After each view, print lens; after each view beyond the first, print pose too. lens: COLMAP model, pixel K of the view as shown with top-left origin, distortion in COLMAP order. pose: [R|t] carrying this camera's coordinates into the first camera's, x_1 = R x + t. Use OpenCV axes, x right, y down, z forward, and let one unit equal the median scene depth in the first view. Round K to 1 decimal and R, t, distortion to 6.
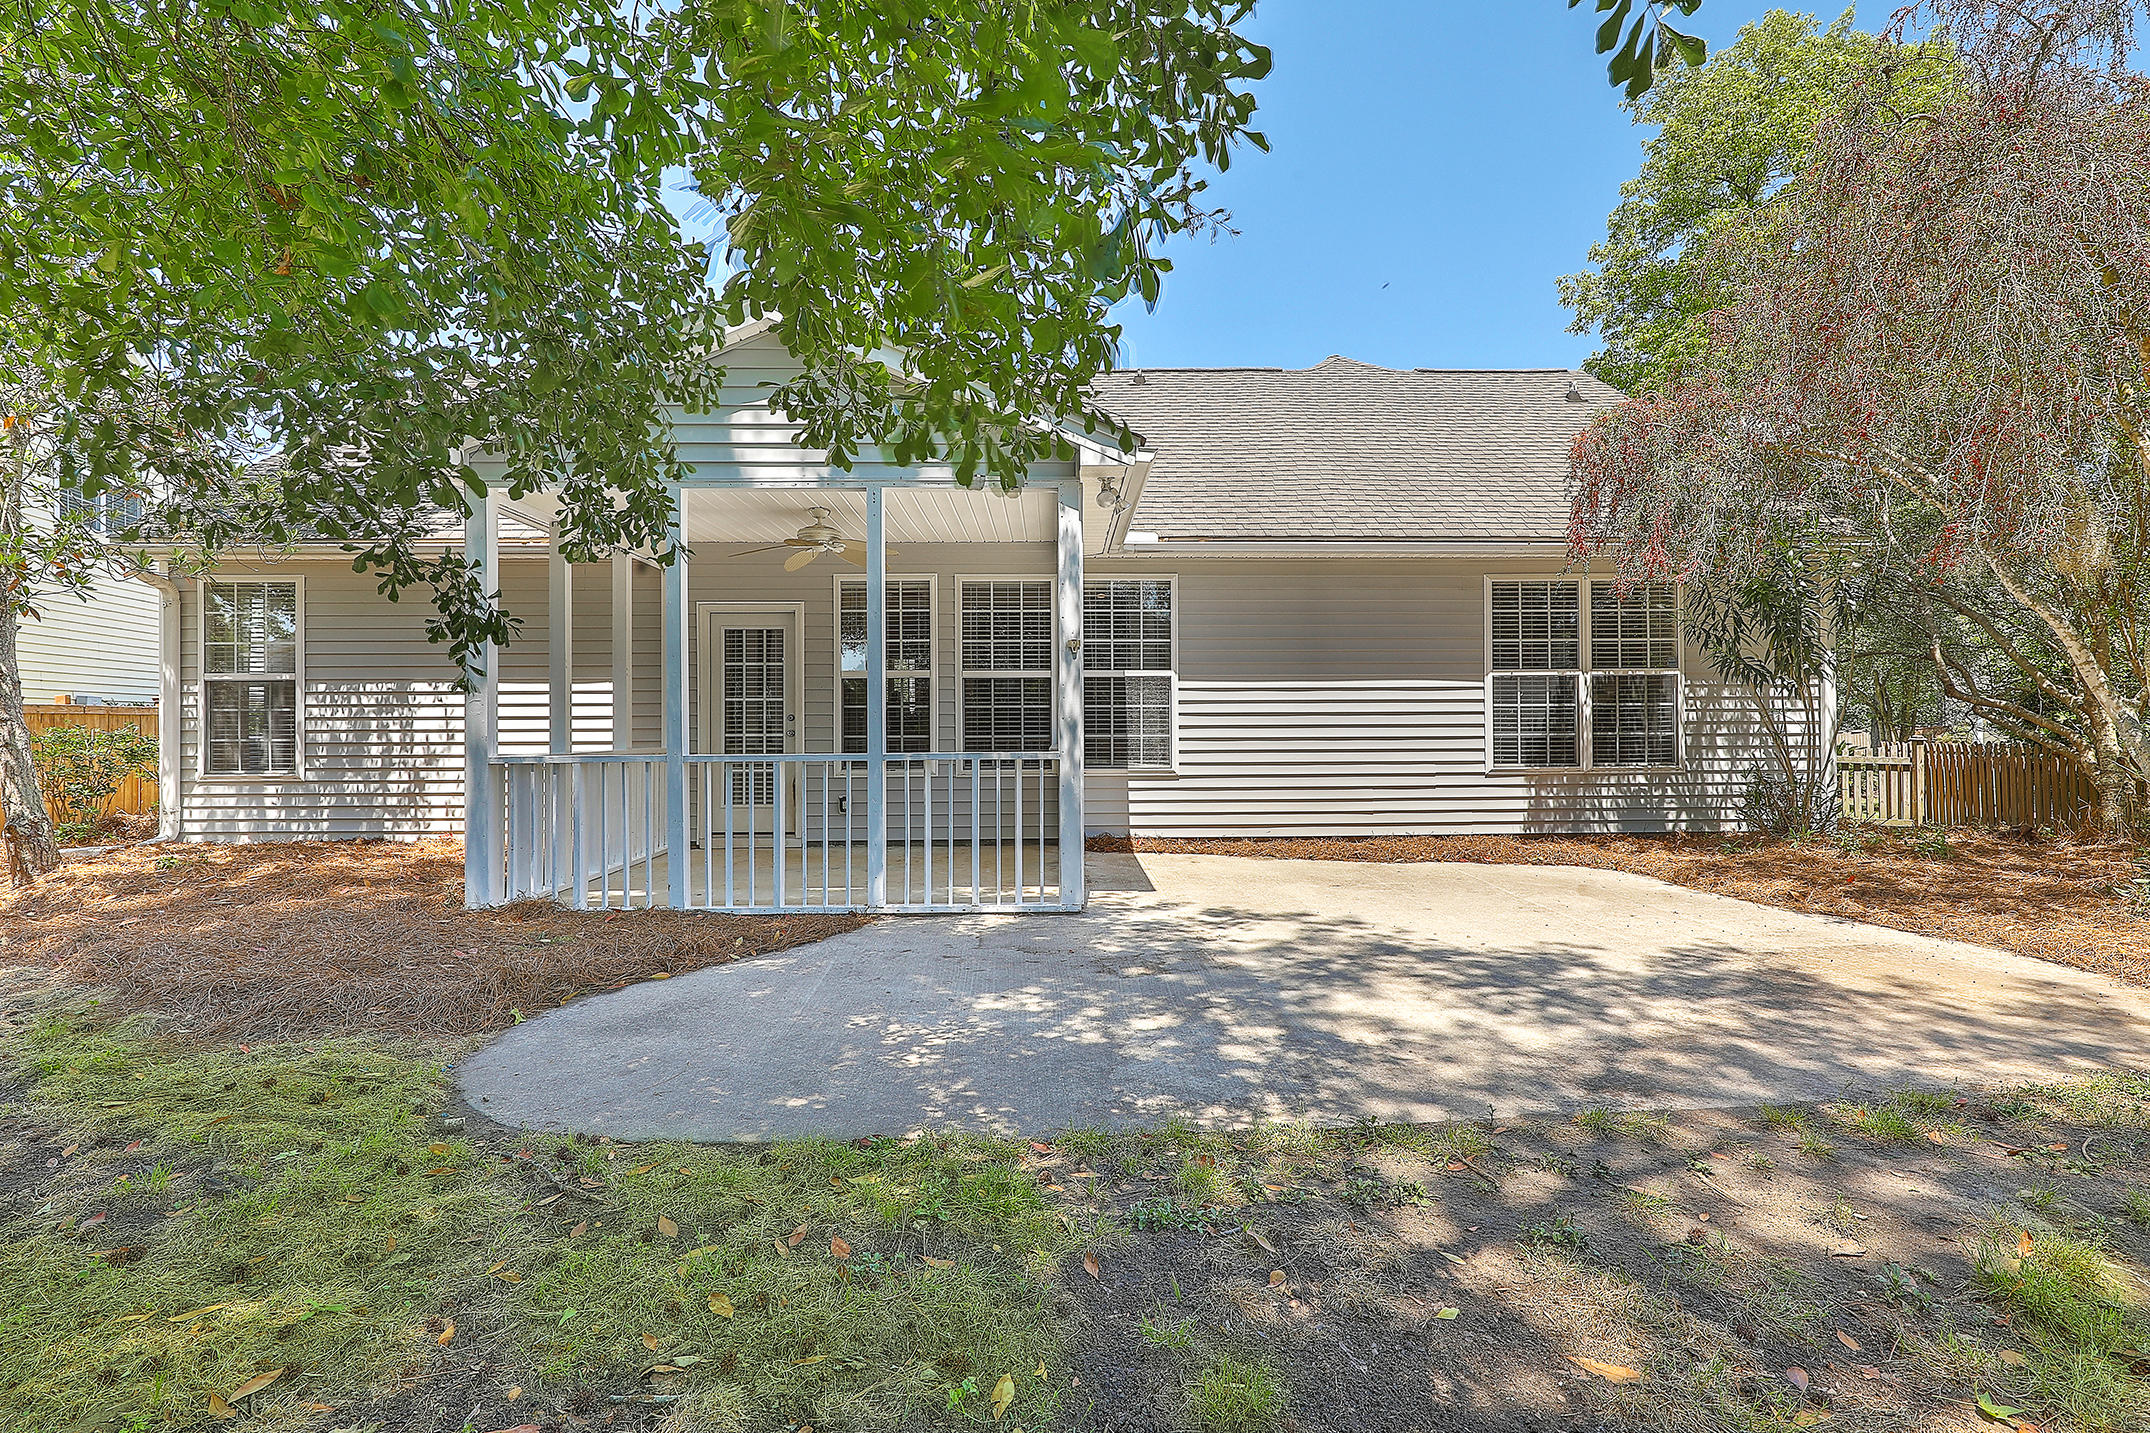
lens RADIAL K [[898.5, 0, 1074.9], [0, 898.5, 701.9], [0, 0, 1]] dist [0.000486, -0.000034]
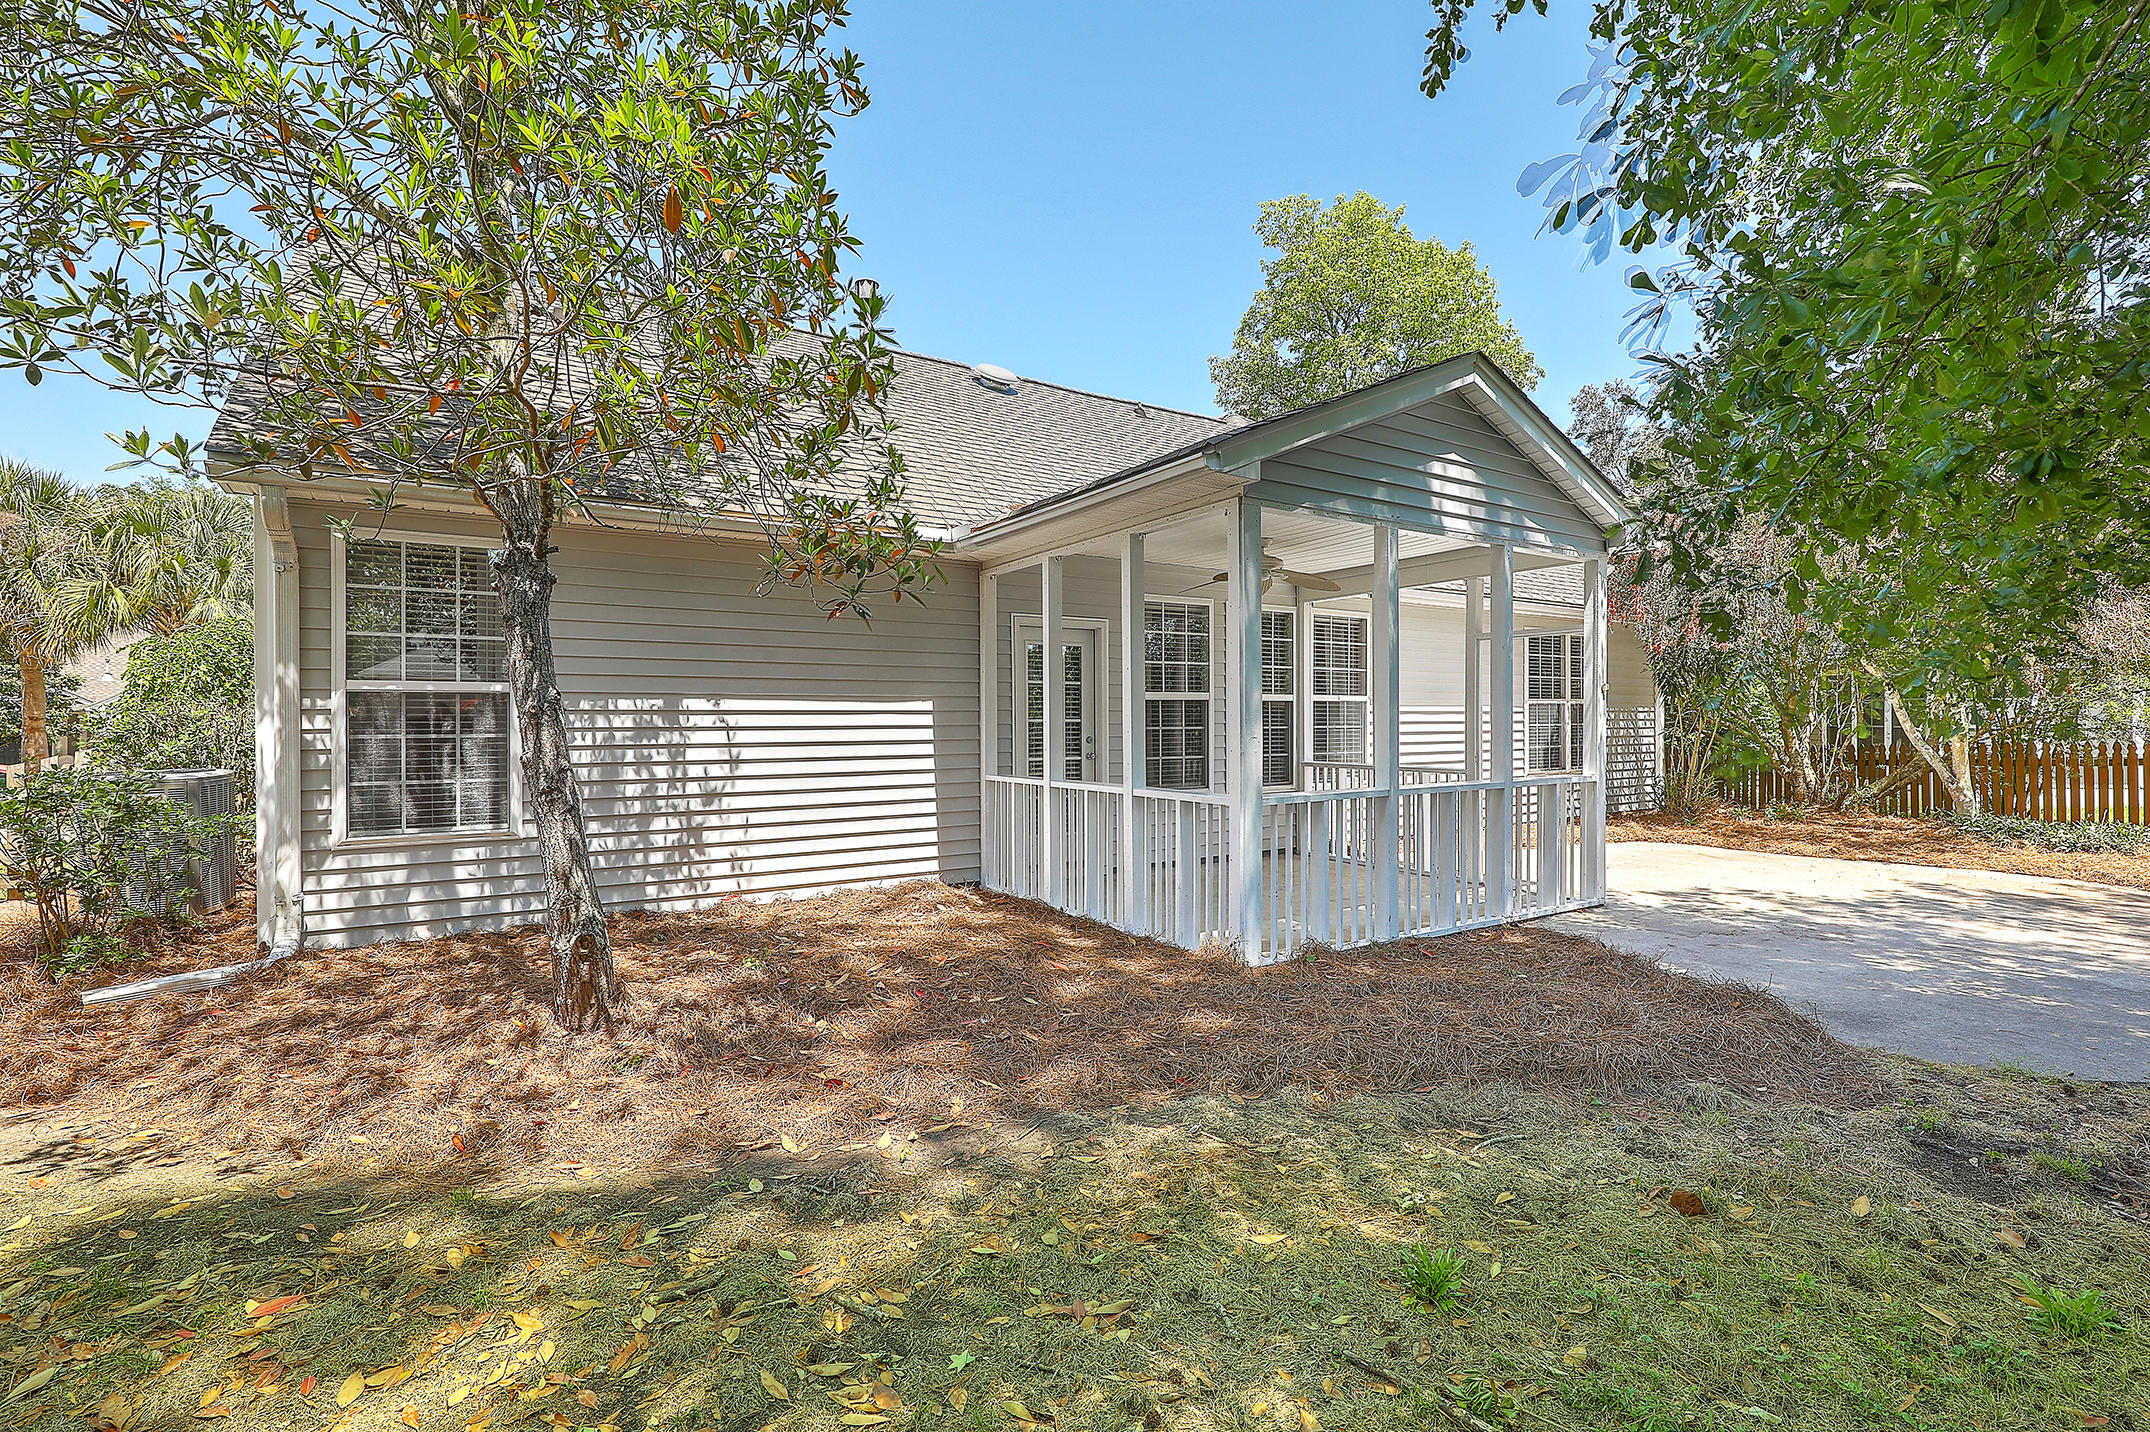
lens RADIAL K [[977.0, 0, 1072.9], [0, 977.0, 718.5], [0, 0, 1]] dist [-0.001125, 0.000783]
pose [[0.846268, 0.001769, 0.532754, -0.897503], [-0.000527, 0.999997, -0.002483, -0.002646], [-0.532757, 0.001821, 0.846266, 0.135534]]
